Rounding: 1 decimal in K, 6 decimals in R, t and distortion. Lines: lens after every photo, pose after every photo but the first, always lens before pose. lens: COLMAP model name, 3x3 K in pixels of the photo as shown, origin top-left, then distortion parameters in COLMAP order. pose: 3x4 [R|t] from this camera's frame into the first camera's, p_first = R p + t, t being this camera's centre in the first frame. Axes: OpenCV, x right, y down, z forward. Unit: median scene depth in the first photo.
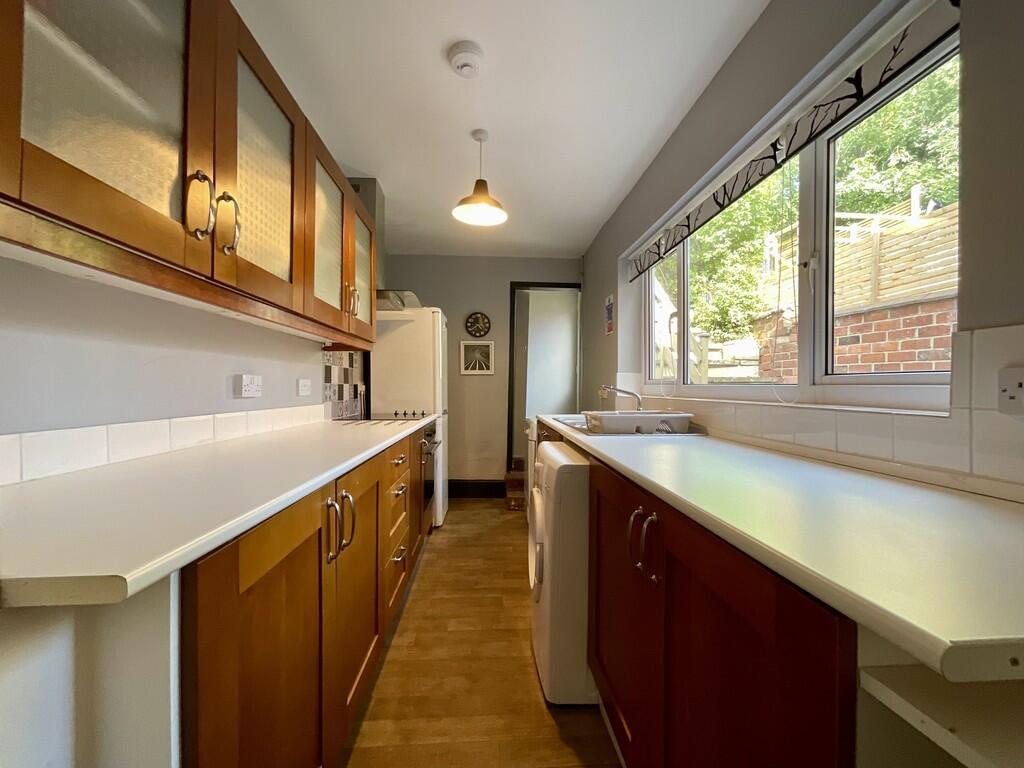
lens RADIAL K [[416.9, 0, 512.0], [0, 416.9, 384.0], [0, 0, 1]] dist [-0.001314, -0.000001]
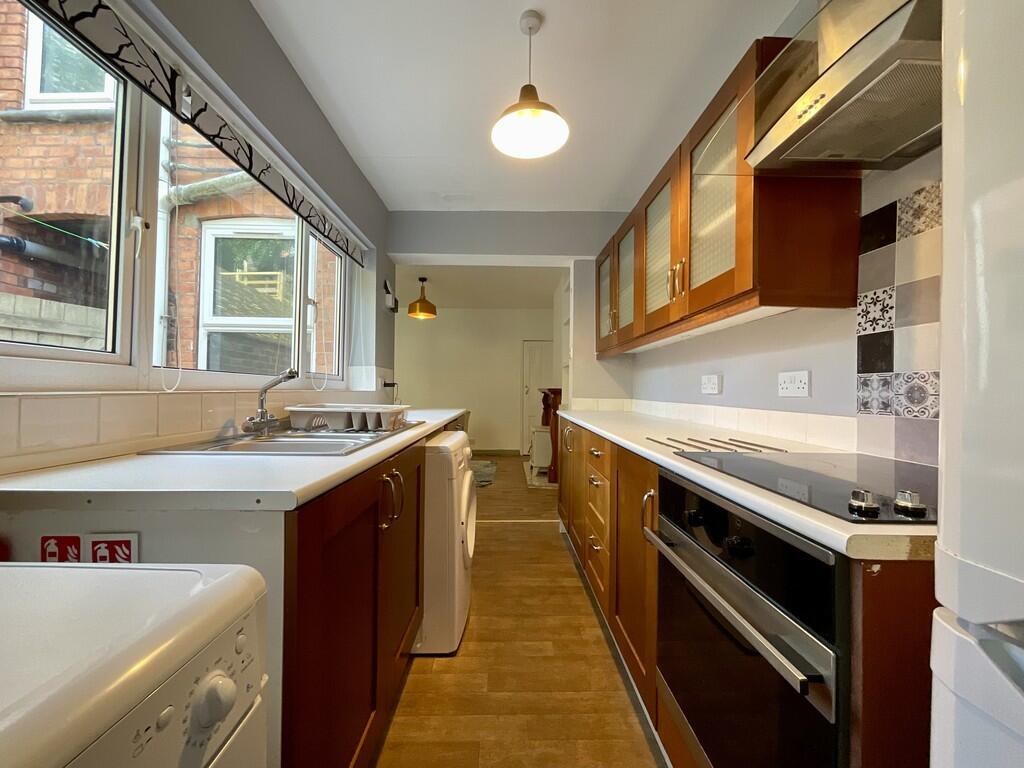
lens RADIAL K [[416.9, 0, 512.0], [0, 416.9, 384.0], [0, 0, 1]] dist [-0.001314, -0.000001]
pose [[-0.998910, -0.017722, 0.043179, -0.089509], [-0.018904, 0.999453, -0.027122, 0.039713], [-0.042675, -0.027908, -0.998699, 1.836473]]
